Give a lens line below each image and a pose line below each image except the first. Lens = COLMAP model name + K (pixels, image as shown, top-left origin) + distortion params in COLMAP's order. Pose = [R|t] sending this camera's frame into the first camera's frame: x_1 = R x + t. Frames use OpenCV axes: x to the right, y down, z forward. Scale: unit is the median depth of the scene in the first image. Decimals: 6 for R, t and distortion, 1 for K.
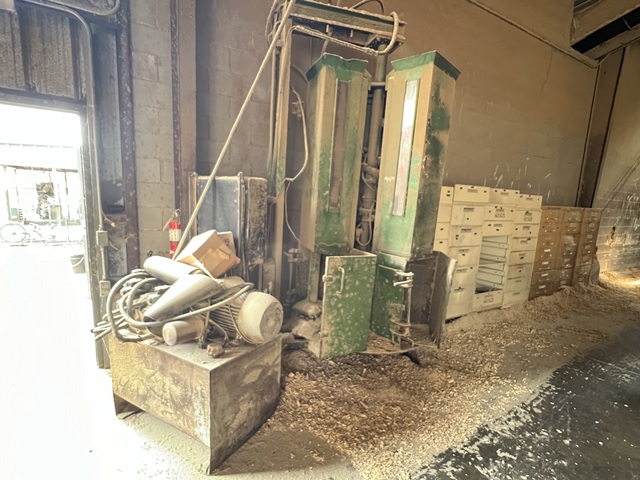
lens RADIAL K [[335.7, 0, 309.9], [0, 335.7, 263.7], [0, 0, 1]] dist [-0.004730, 0.000497]
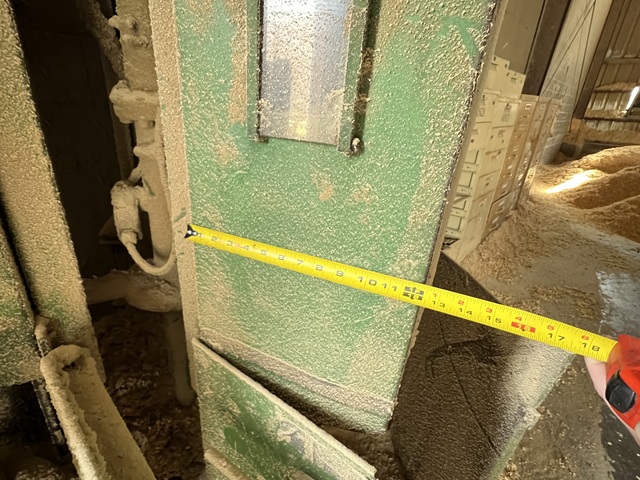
lens RADIAL K [[335.7, 0, 309.9], [0, 335.7, 263.7], [0, 0, 1]] dist [-0.004730, 0.000497]
pose [[0.954210, -0.128366, 0.270195, 0.125156], [0.045355, 0.954889, 0.293481, -0.075717], [-0.295679, -0.267787, 0.916986, 0.484681]]
